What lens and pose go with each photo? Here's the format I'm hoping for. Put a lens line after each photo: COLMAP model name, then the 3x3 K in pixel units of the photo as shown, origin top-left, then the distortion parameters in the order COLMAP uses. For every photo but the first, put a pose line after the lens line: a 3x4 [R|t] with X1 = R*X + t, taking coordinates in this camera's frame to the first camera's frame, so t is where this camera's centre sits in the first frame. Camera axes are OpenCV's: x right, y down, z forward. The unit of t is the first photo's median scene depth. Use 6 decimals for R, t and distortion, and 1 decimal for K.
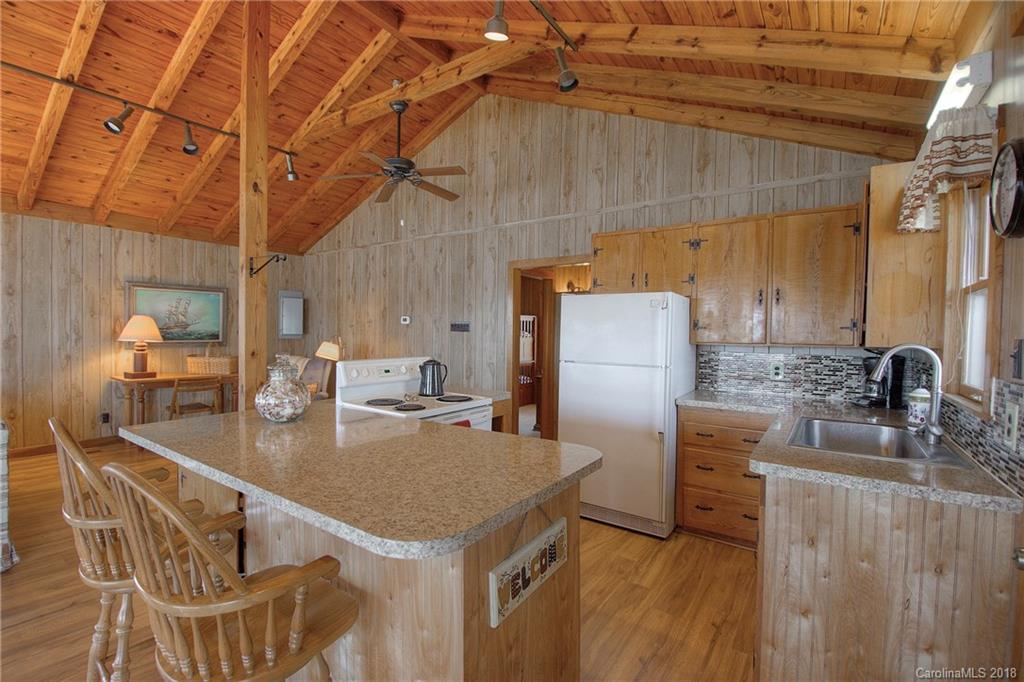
lens RADIAL K [[457.7, 0, 506.7], [0, 457.7, 339.2], [0, 0, 1]] dist [0.011955, -0.020082]
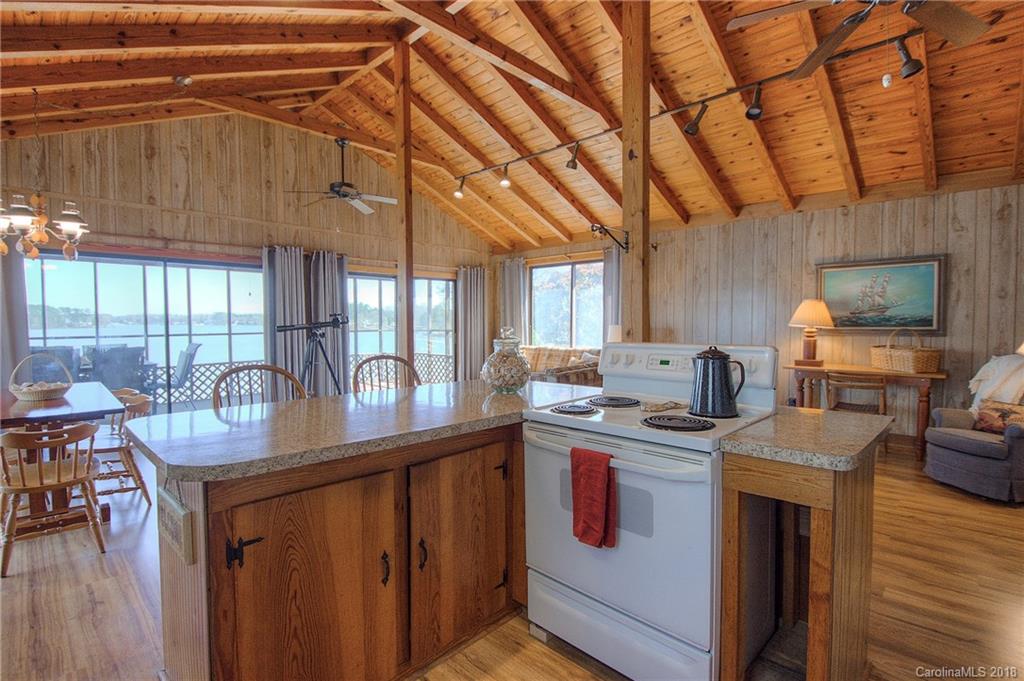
lens RADIAL K [[477.9, 0, 488.7], [0, 477.9, 343.2], [0, 0, 1]] dist [-0.030536, -0.000552]
pose [[-0.184046, 0.031370, -0.982417, 0.376027], [-0.013208, 0.999321, 0.034384, 0.018404], [0.982829, 0.019304, -0.183507, 0.723994]]
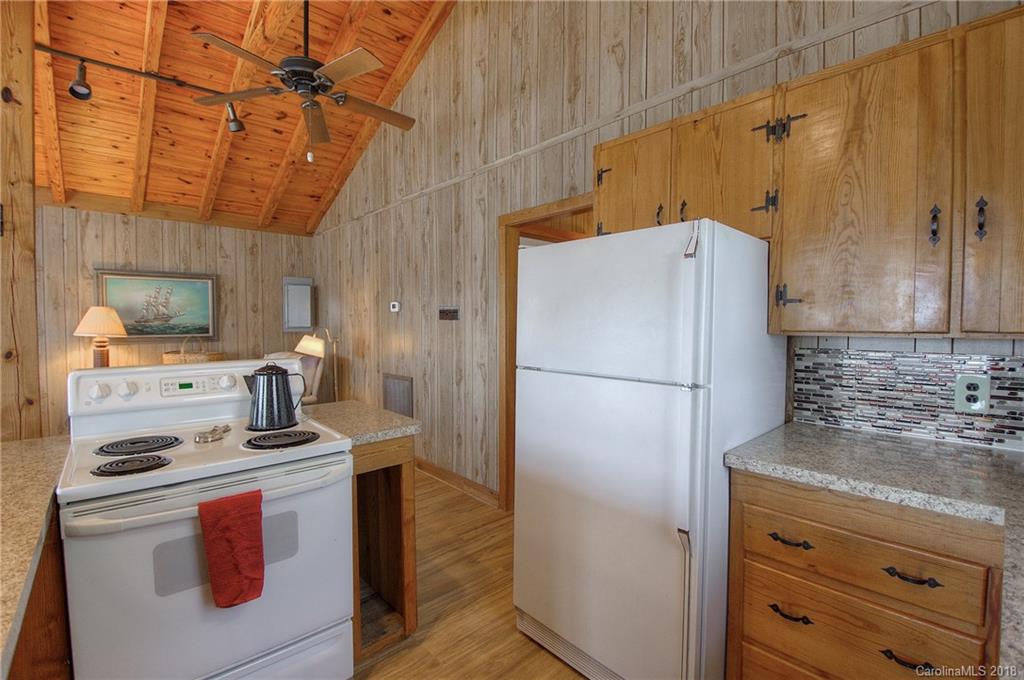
lens RADIAL K [[457.0, 0, 518.6], [0, 457.0, 339.0], [0, 0, 1]] dist [0.007499, -0.019853]
pose [[0.978371, -0.005582, -0.206781, 0.222898], [0.009091, 0.999830, 0.016026, 0.004384], [0.206657, -0.017559, 0.978256, 0.432725]]
